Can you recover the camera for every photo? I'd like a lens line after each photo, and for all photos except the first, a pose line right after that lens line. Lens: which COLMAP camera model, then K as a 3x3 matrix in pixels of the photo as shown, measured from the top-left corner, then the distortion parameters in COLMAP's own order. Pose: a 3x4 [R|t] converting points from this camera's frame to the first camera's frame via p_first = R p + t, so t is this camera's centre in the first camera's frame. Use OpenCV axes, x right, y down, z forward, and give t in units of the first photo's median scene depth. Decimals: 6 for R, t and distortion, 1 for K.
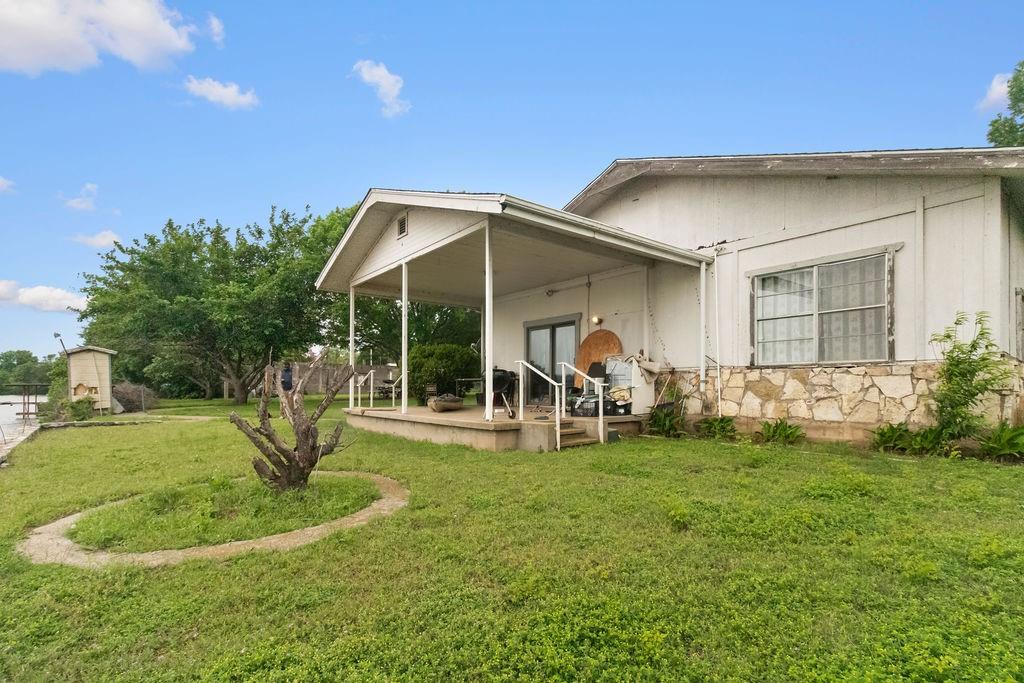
lens RADIAL K [[497.4, 0, 505.9], [0, 497.4, 388.3], [0, 0, 1]] dist [0.005259, 0.000236]
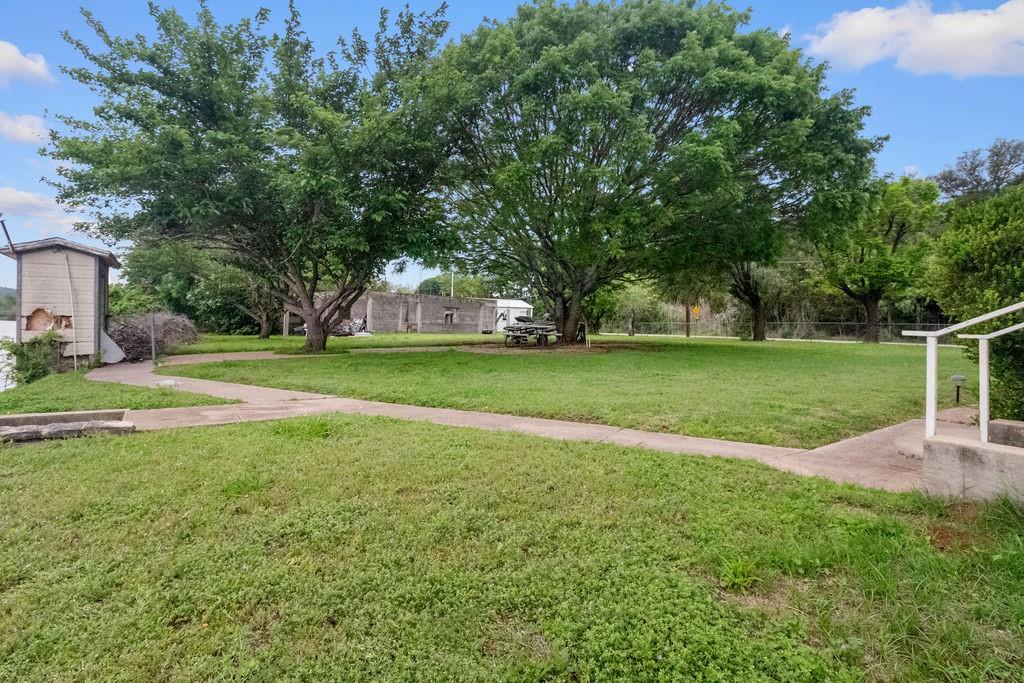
lens RADIAL K [[497.4, 0, 511.8], [0, 497.4, 323.1], [0, 0, 1]] dist [0.005259, 0.000236]
pose [[0.996720, 0.026386, -0.076504, -0.289520], [-0.027161, 0.999590, -0.009111, -0.002692], [0.076232, 0.011159, 0.997028, 0.481988]]
